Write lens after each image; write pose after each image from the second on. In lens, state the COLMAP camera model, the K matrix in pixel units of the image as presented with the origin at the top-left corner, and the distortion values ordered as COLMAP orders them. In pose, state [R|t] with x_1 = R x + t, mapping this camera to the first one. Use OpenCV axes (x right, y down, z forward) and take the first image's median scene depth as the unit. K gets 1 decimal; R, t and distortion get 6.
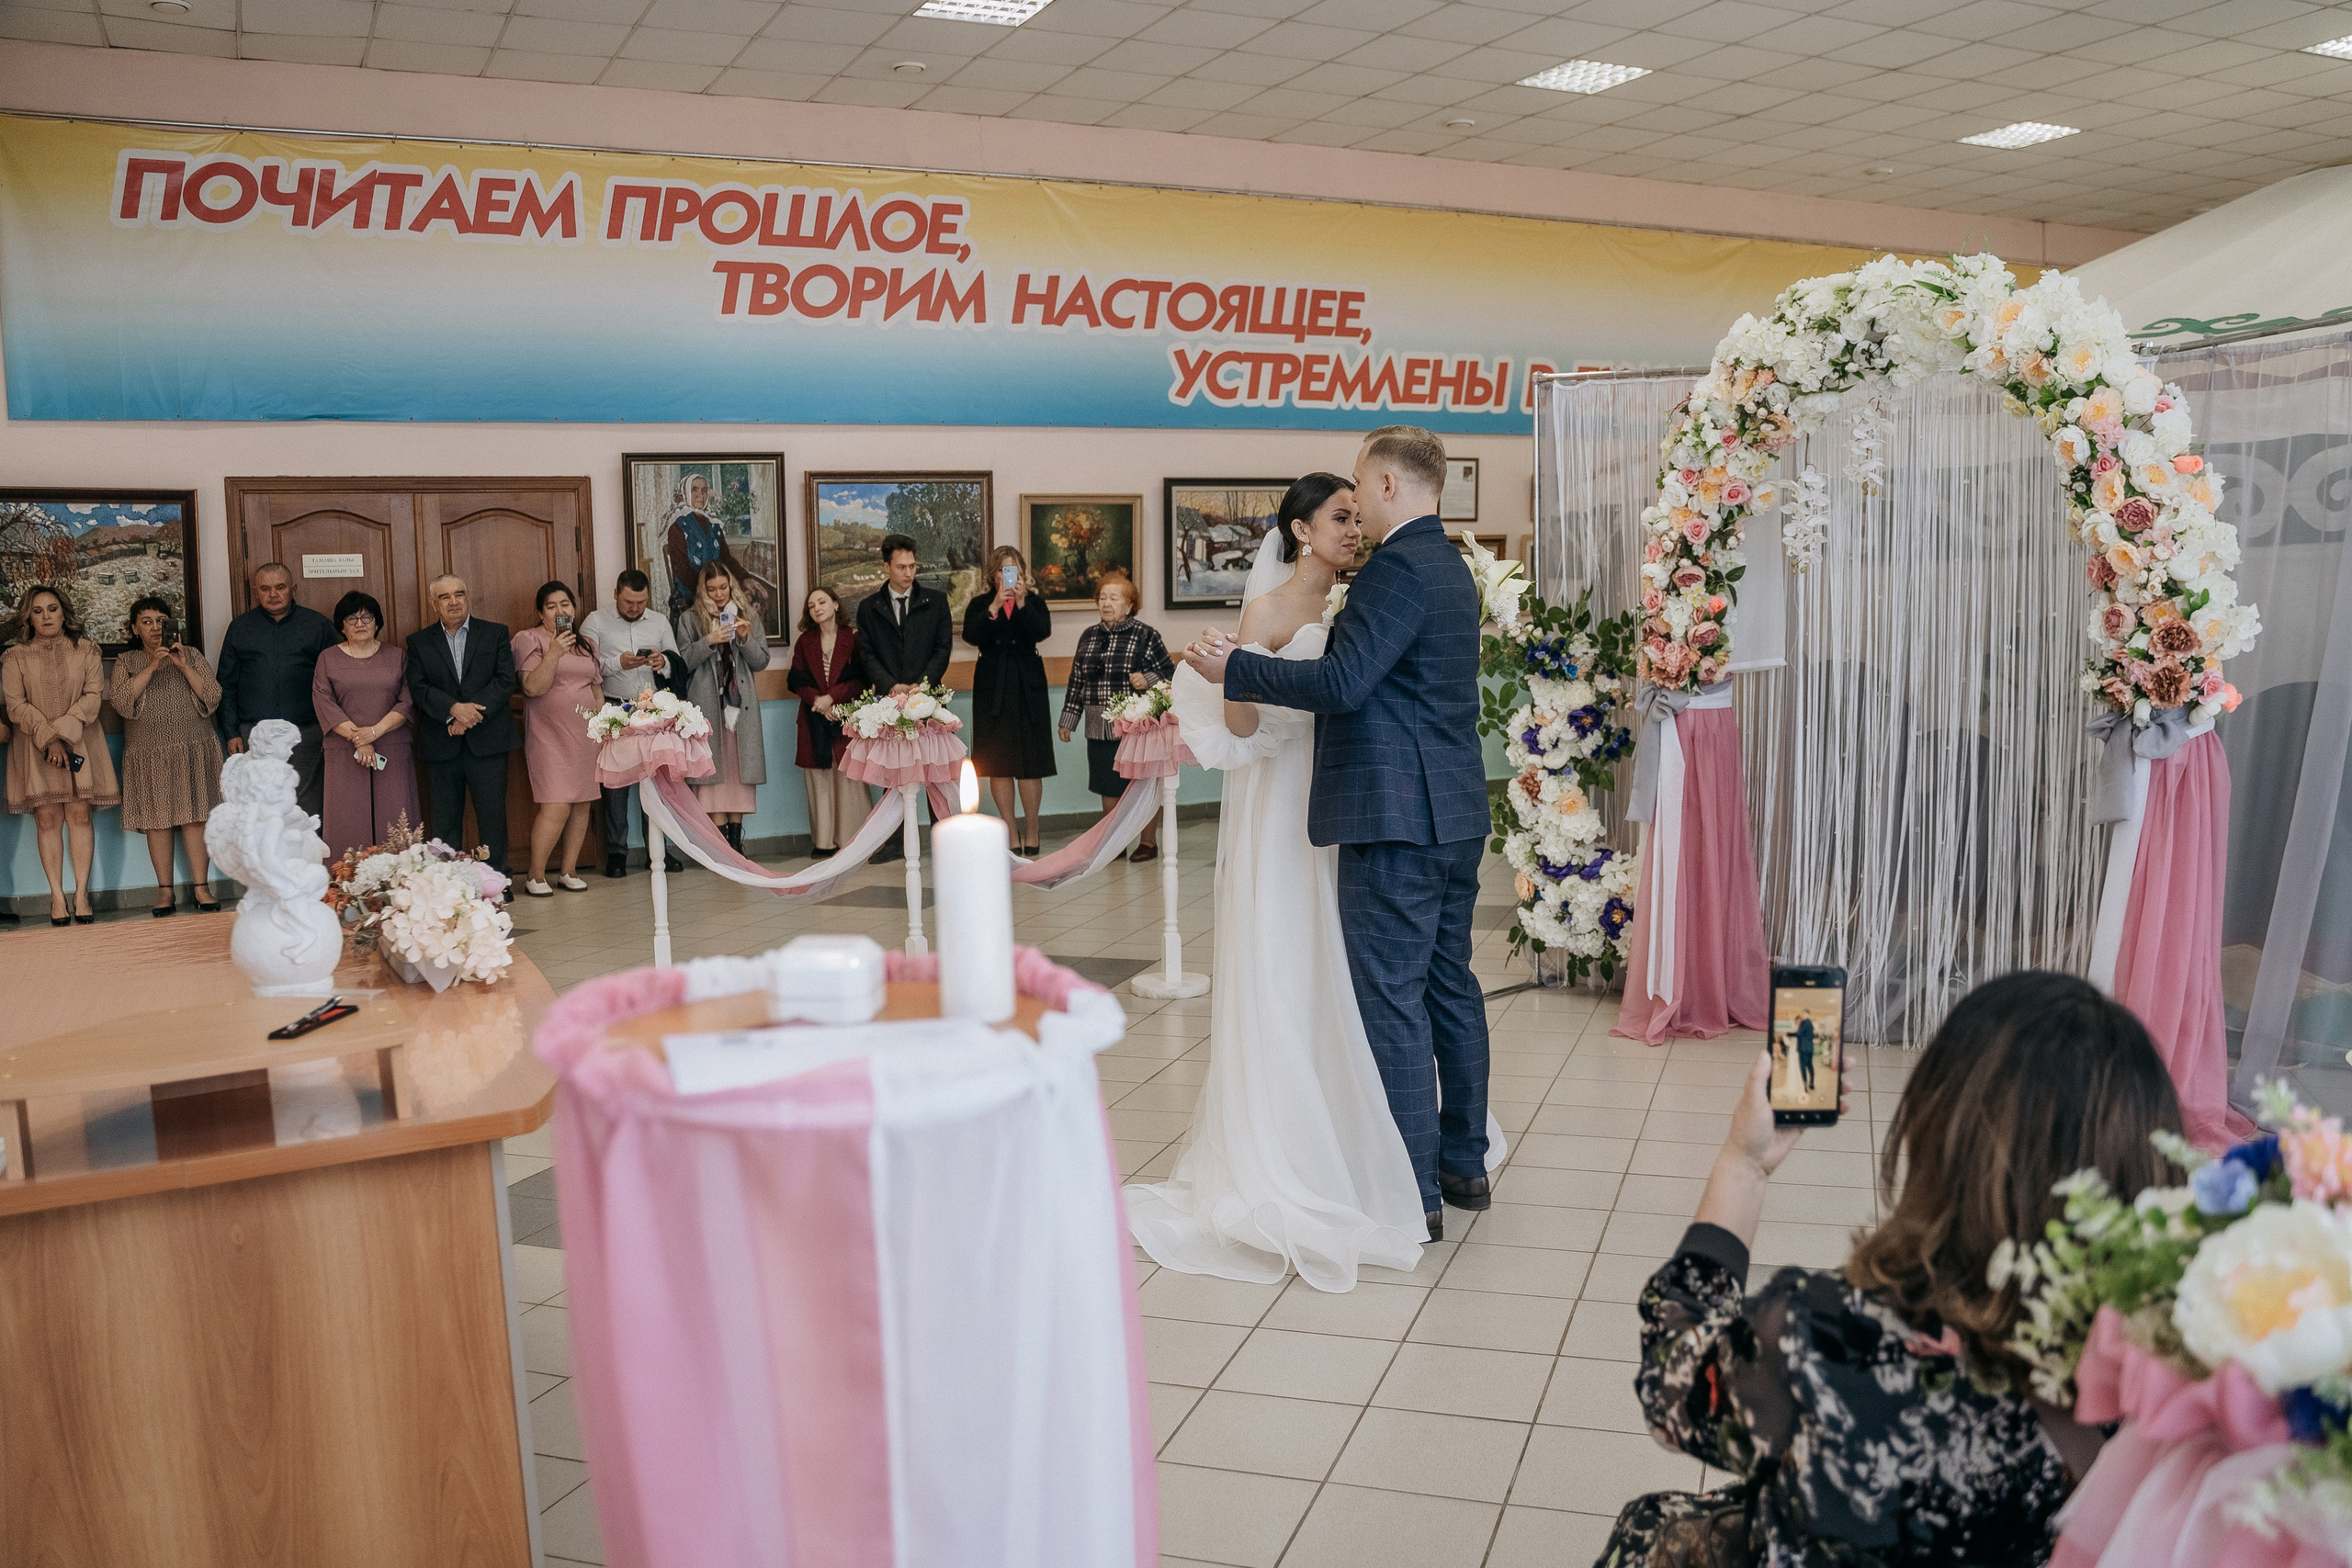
lens RADIAL K [[2000.3, 0, 1184.3], [0, 2000.3, 777.5], [0, 0, 1]] dist [-0.039874, 0.004477]
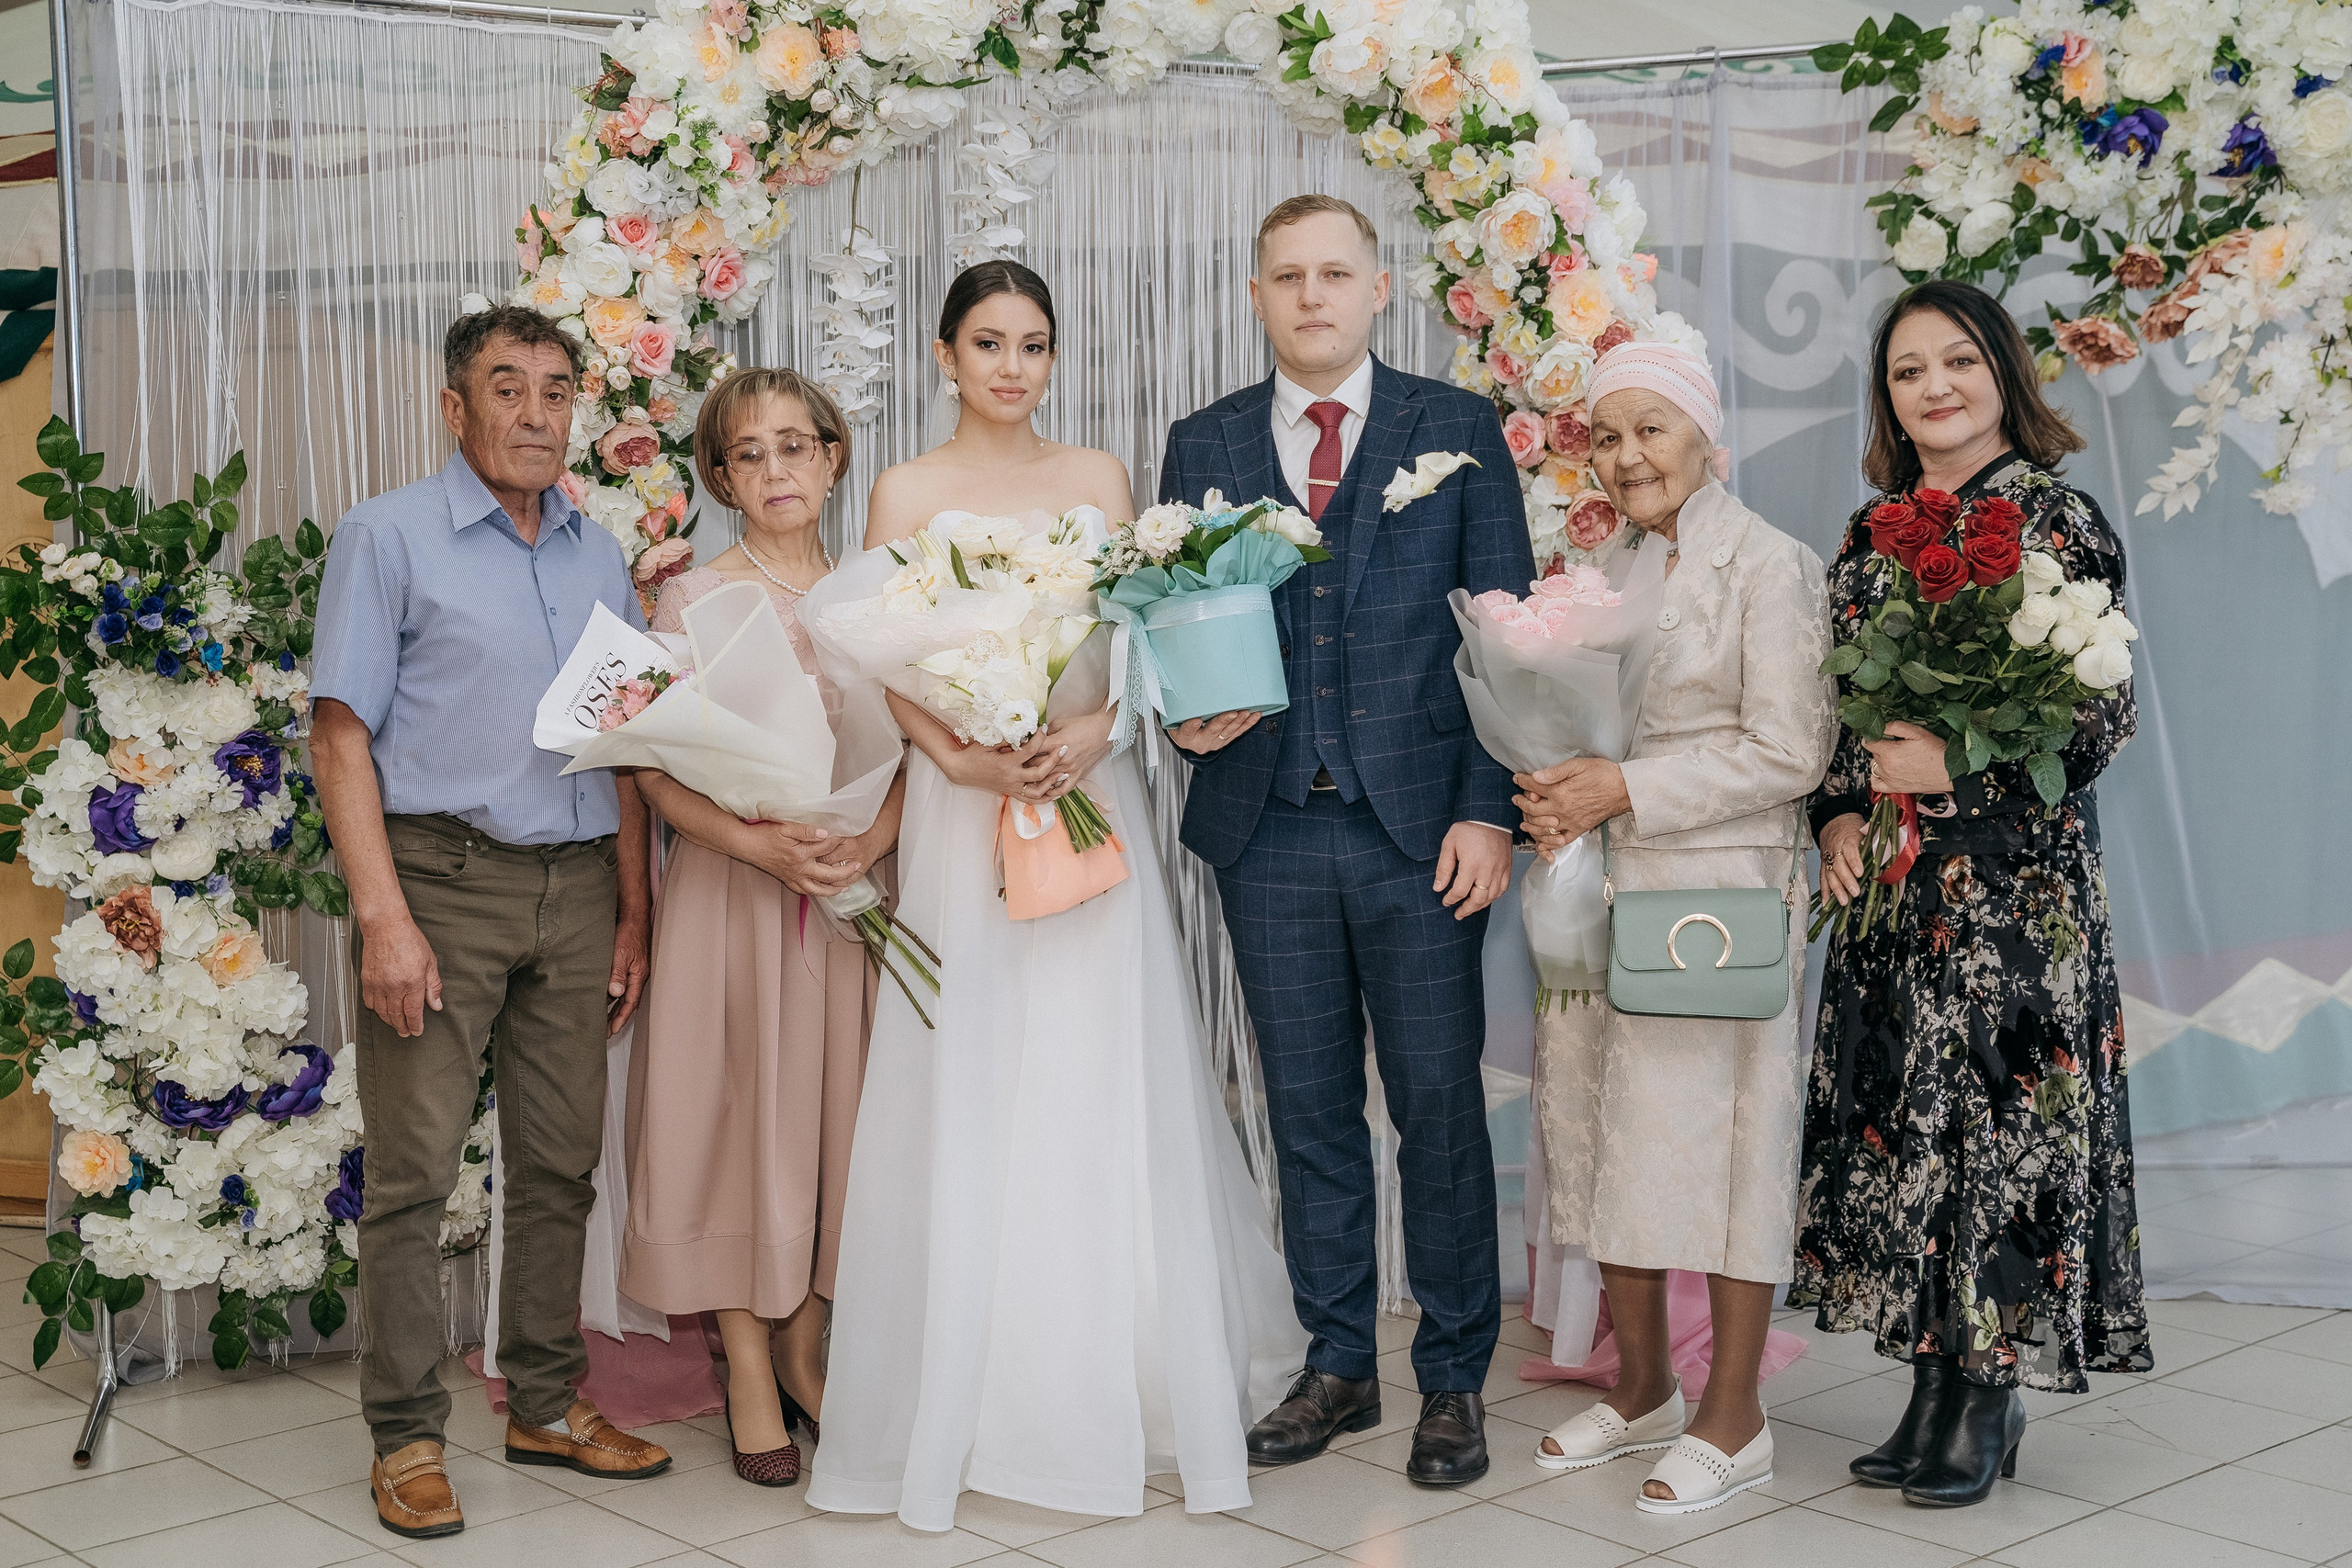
lens RADIAL K [[3207.1, 0, 1176.2], [0, 3207.1, 788.6], [0, 0, 1]] dist [0.113936, 0.000000]
pose [[0.498781, -0.067316, 0.864110, -0.230596], [0.081383, 0.996212, 0.030631, -0.020614], [-0.862898, 0.055046, 0.502371, 0.329385]]
